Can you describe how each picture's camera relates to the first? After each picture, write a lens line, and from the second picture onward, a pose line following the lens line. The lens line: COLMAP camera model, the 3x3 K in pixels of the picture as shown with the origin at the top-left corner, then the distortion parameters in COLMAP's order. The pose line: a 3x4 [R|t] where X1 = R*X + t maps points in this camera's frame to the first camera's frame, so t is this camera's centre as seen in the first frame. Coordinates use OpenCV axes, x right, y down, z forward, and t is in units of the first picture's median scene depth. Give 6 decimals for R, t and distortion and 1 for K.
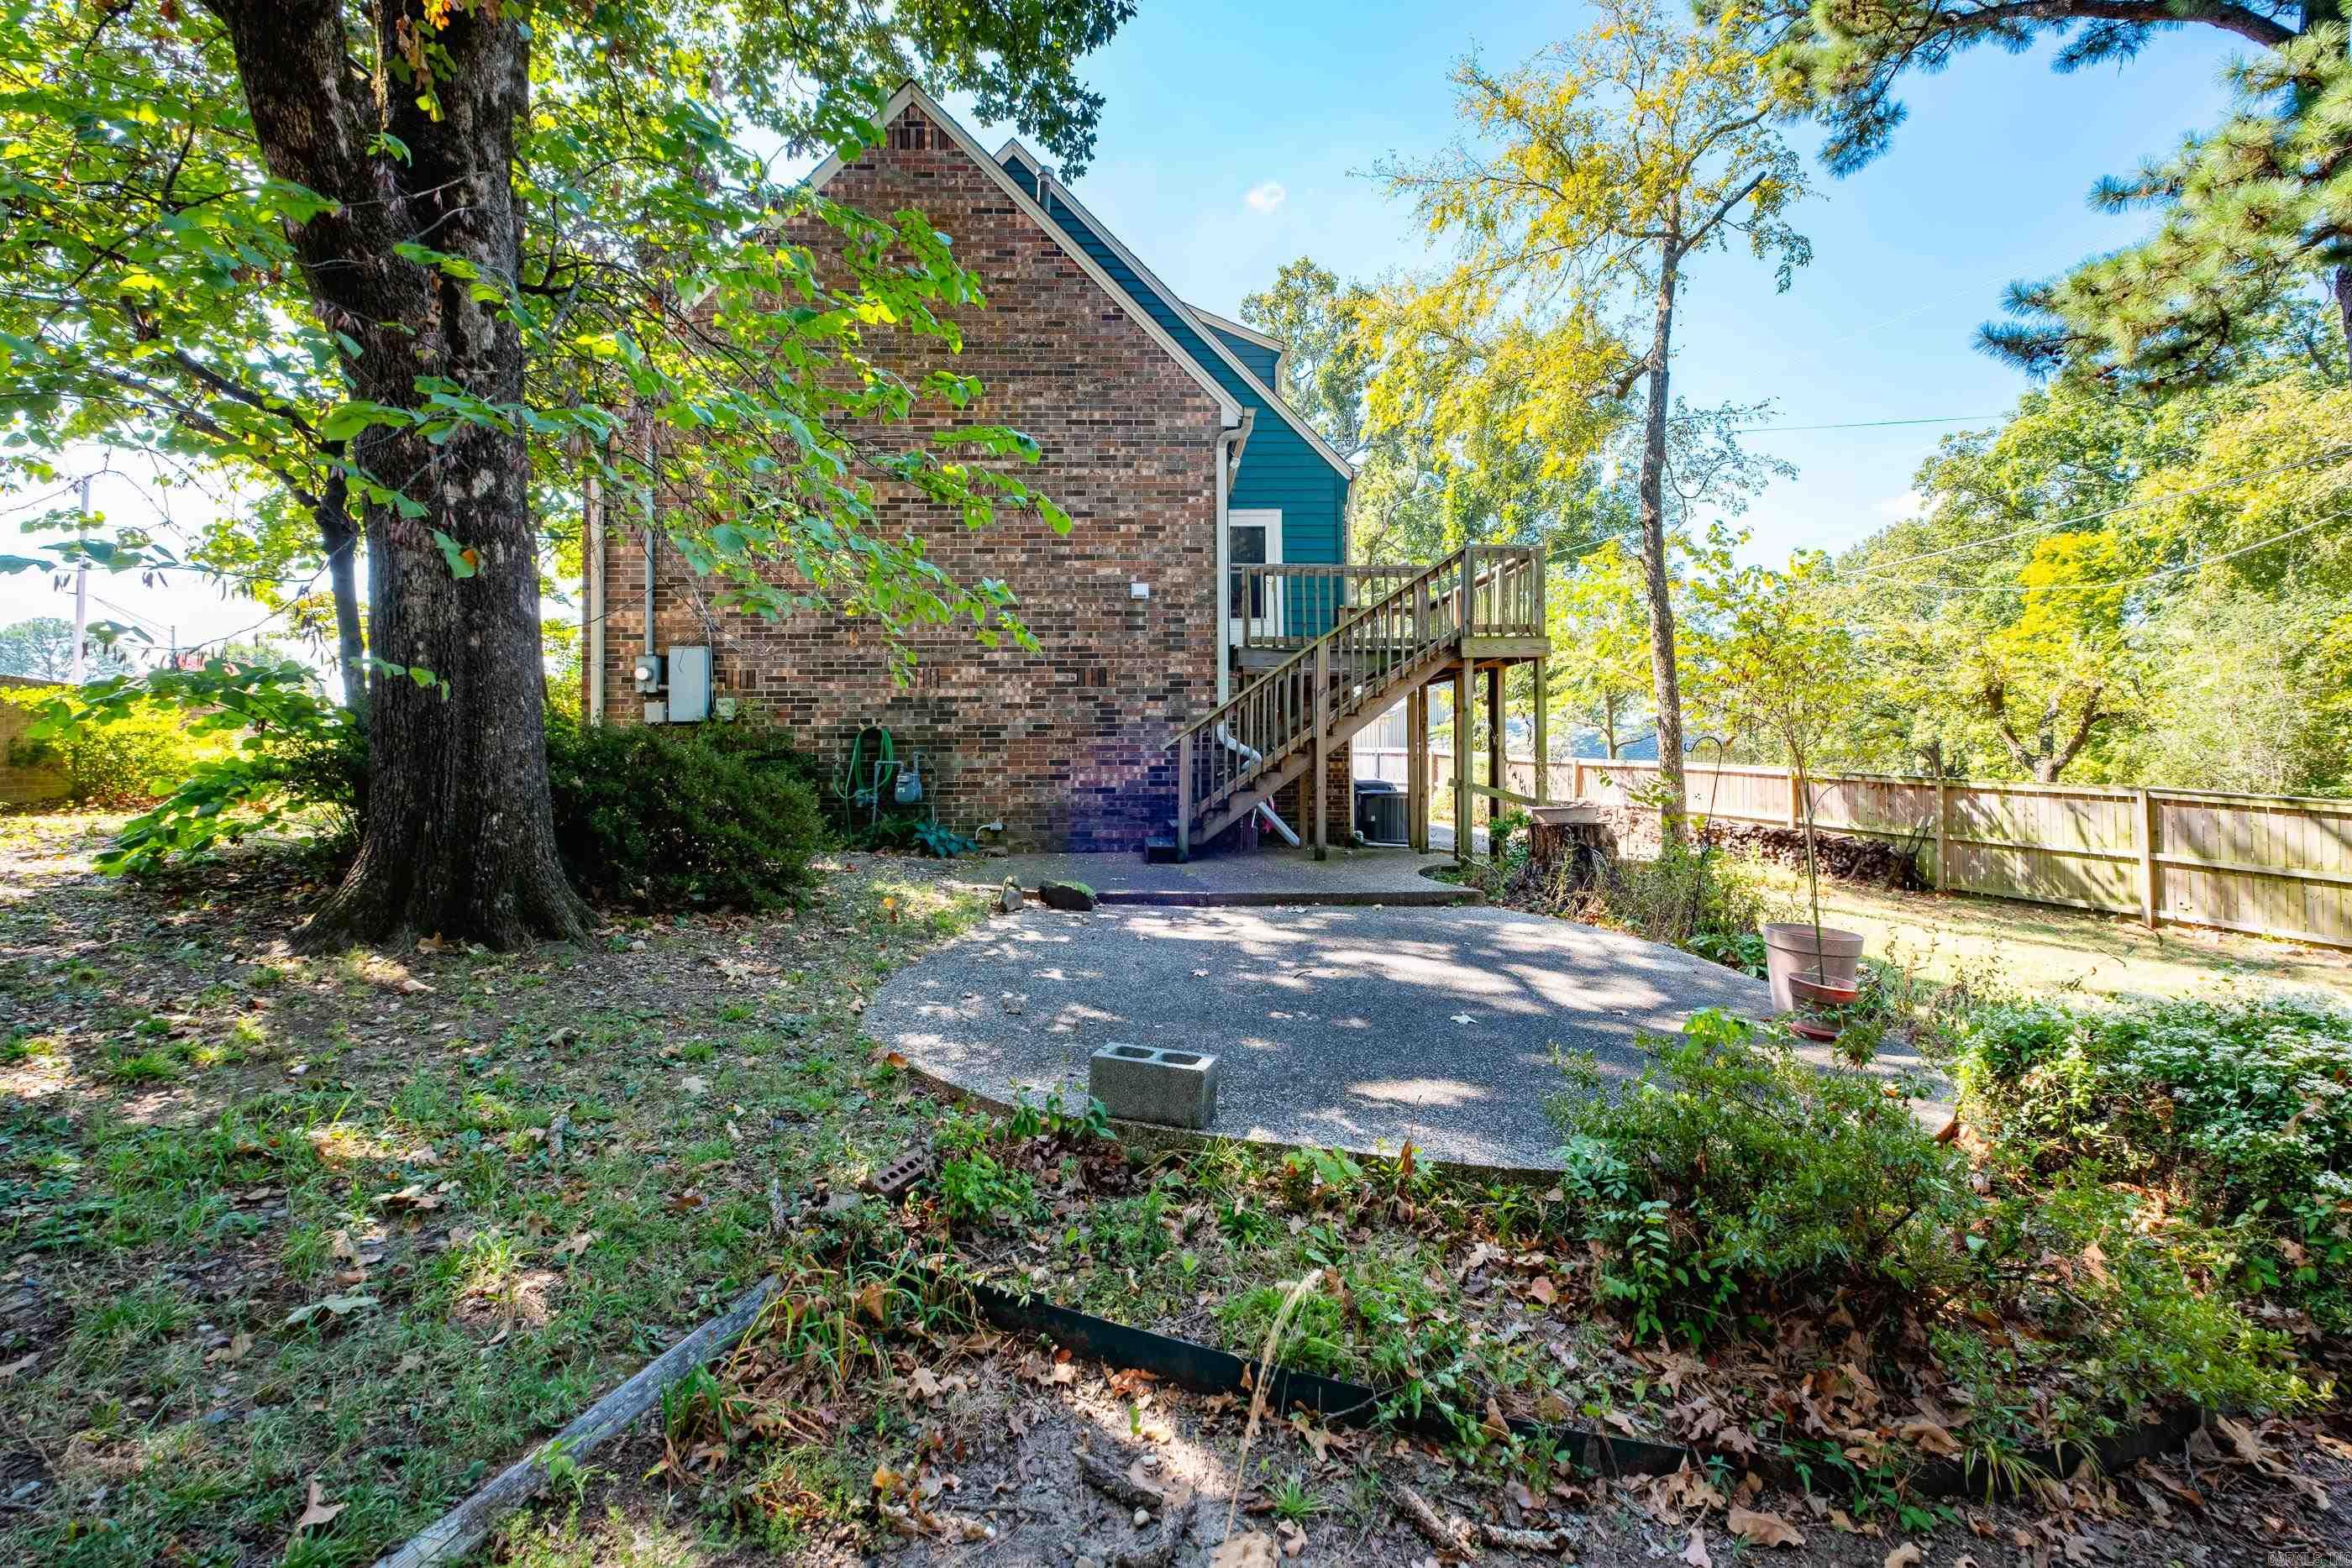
lens RADIAL K [[1015.3, 0, 1170.4], [0, 1015.3, 735.4], [0, 0, 1]] dist [0.008381, -0.005638]
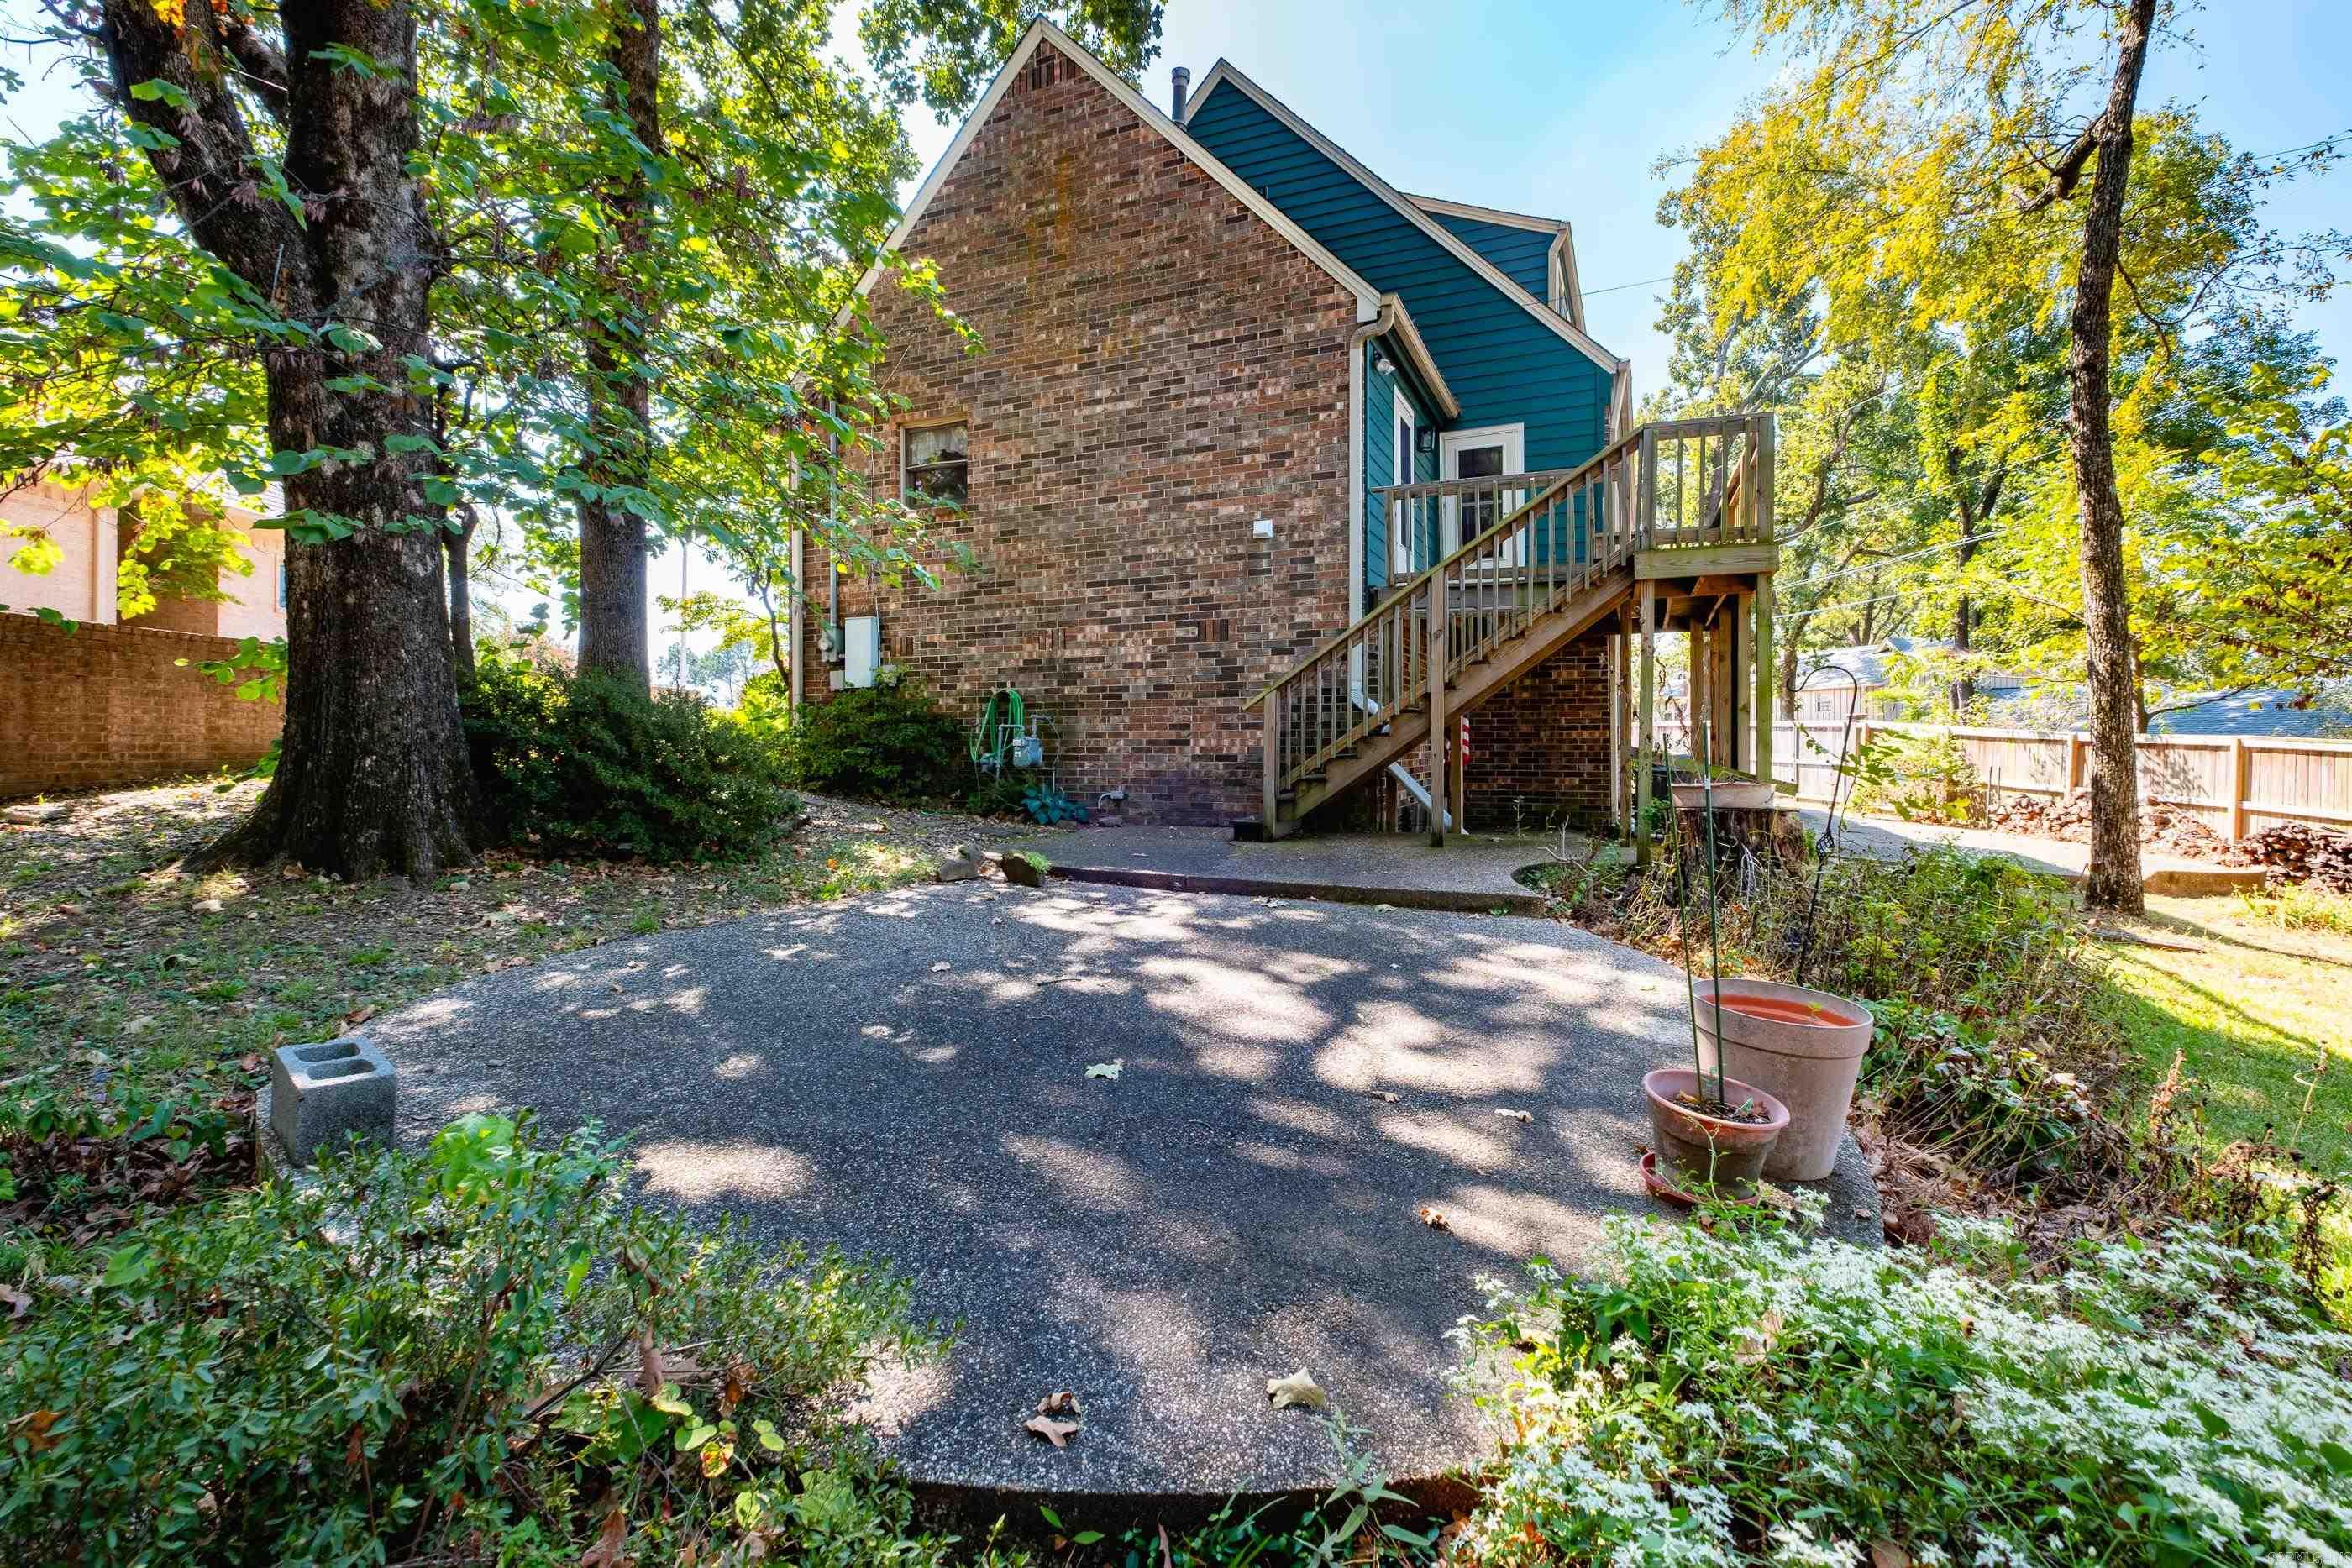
lens RADIAL K [[1015.3, 0, 1181.2], [0, 1015.3, 733.8], [0, 0, 1]] dist [0.008381, -0.005638]
pose [[0.905196, 0.001818, -0.424990, 0.275889], [0.005458, 0.999859, 0.015903, 0.018725], [0.424959, -0.016715, 0.905058, 0.179104]]
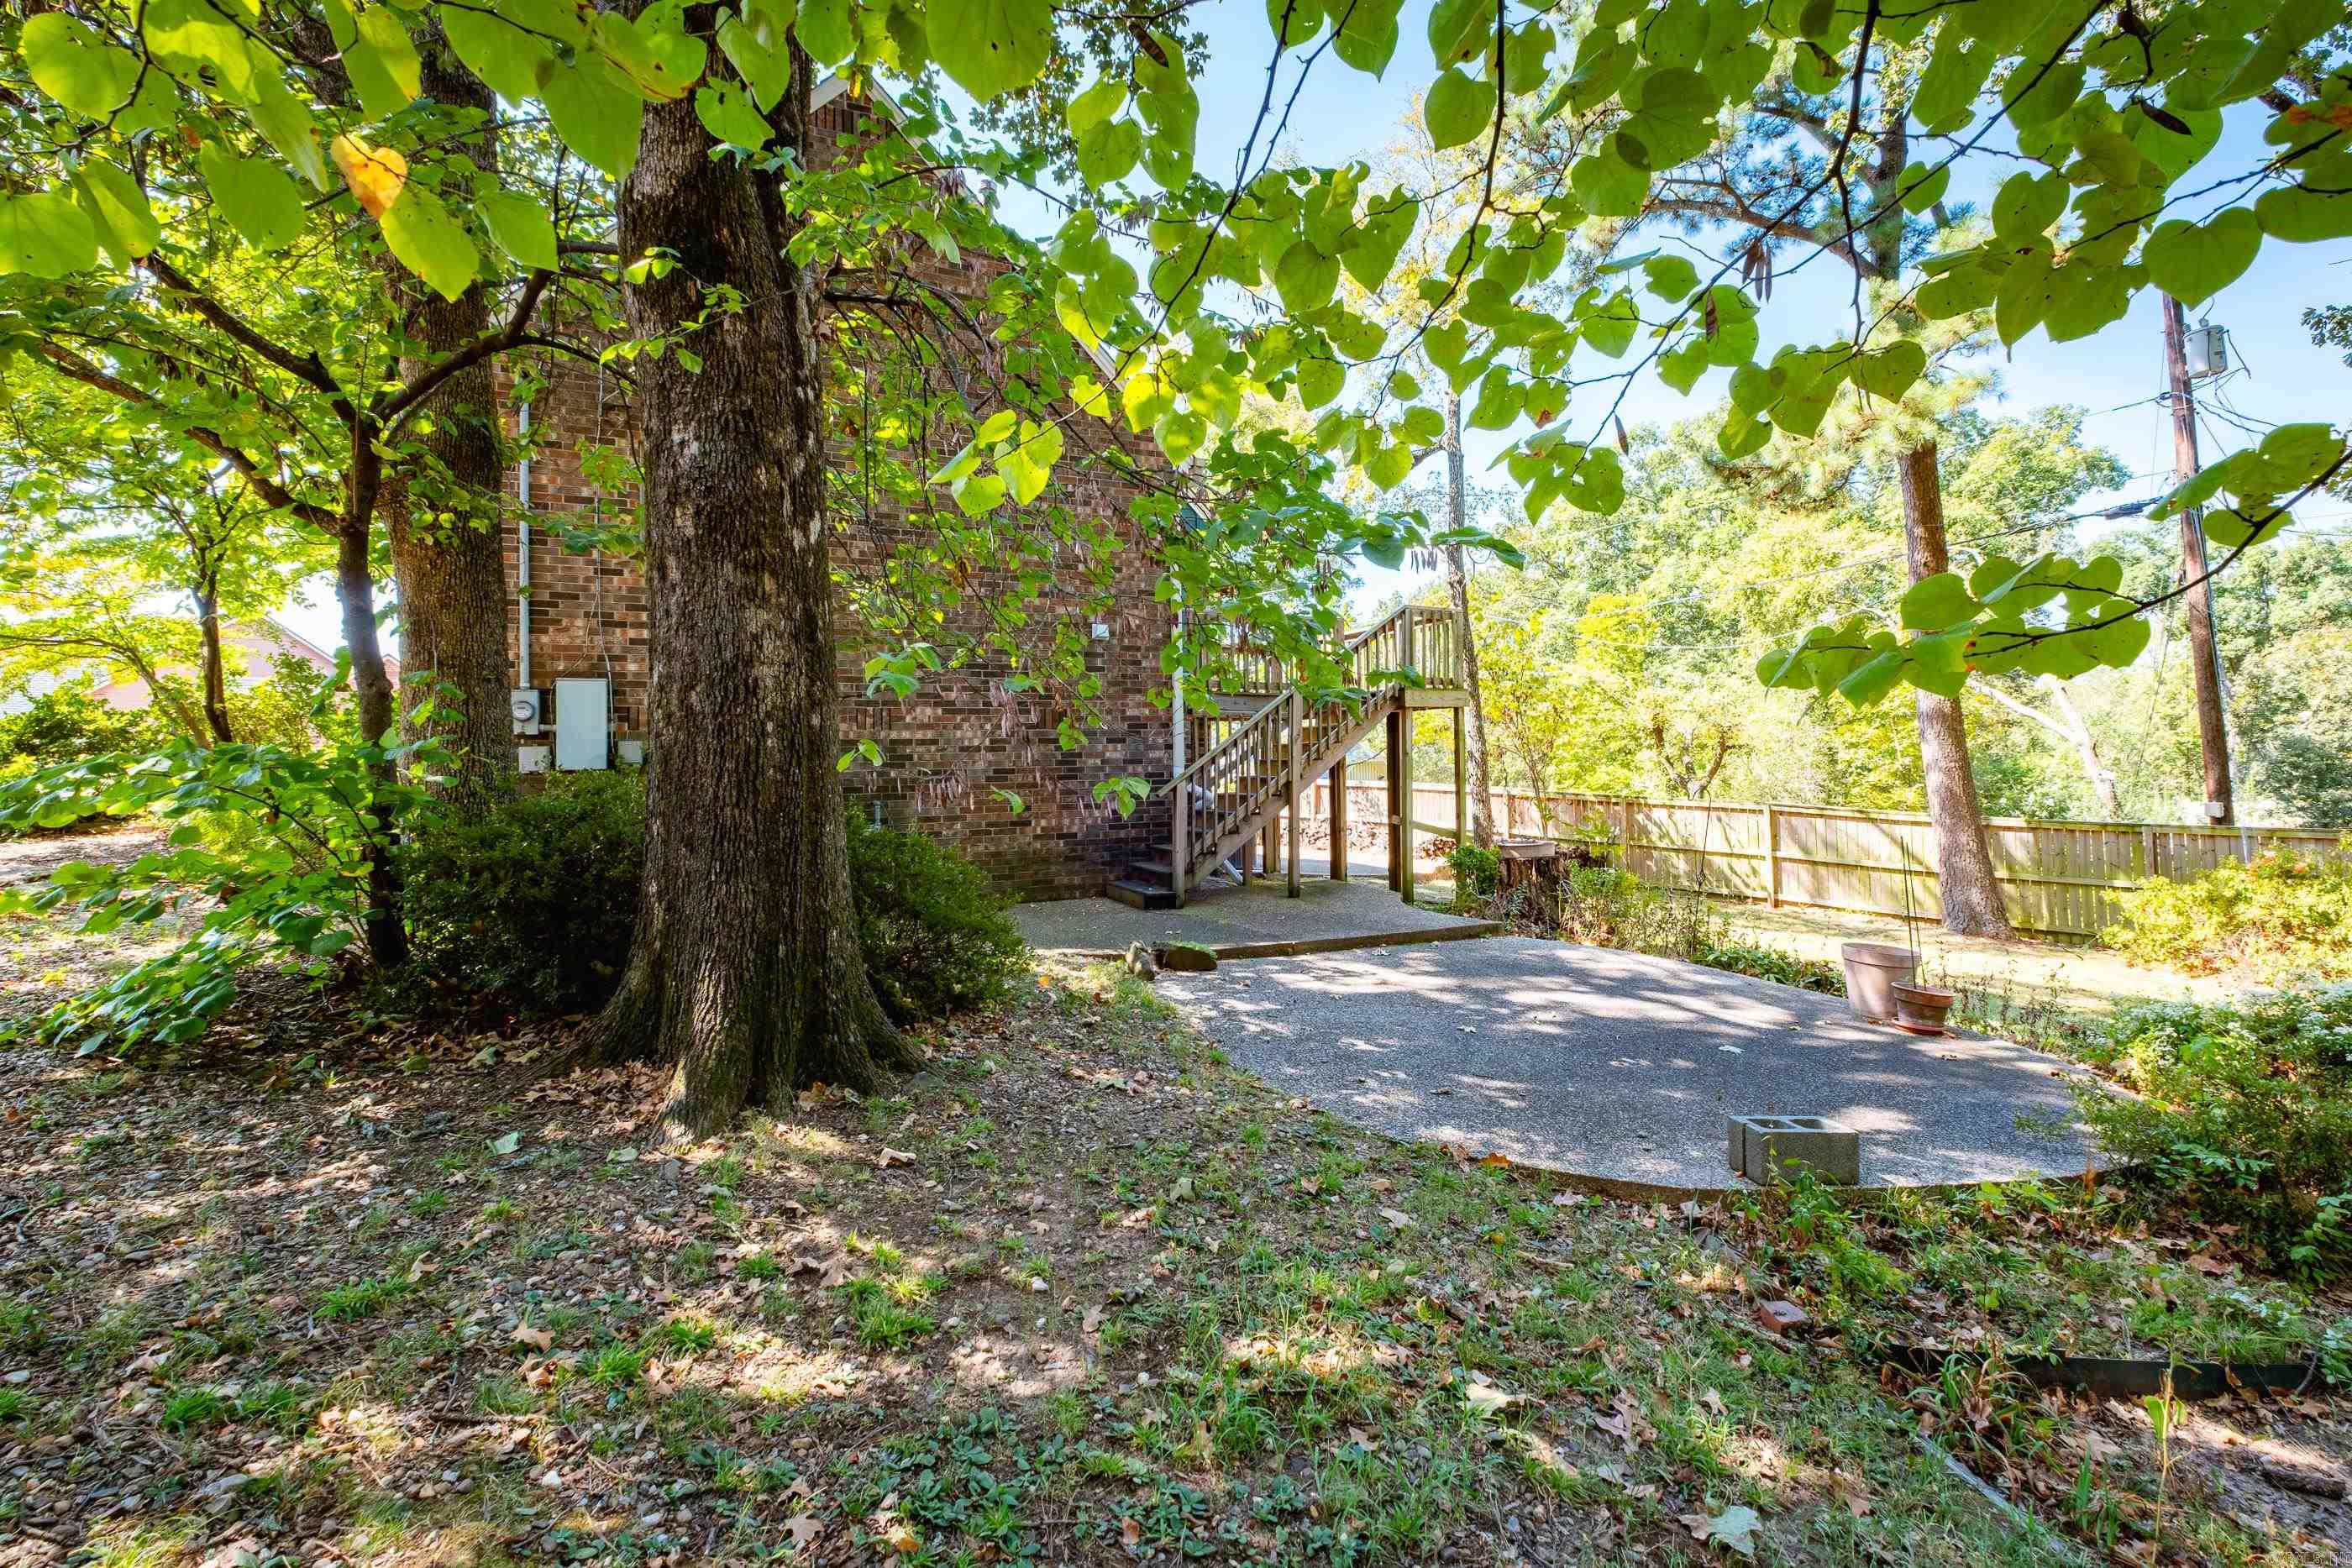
lens RADIAL K [[1015.3, 0, 1161.1], [0, 1015.3, 730.0], [0, 0, 1]] dist [0.008381, -0.005638]
pose [[0.929174, 0.003437, 0.369627, -0.338417], [0.001486, 0.999914, -0.013033, -0.033924], [-0.369640, 0.012659, 0.929089, 0.062274]]
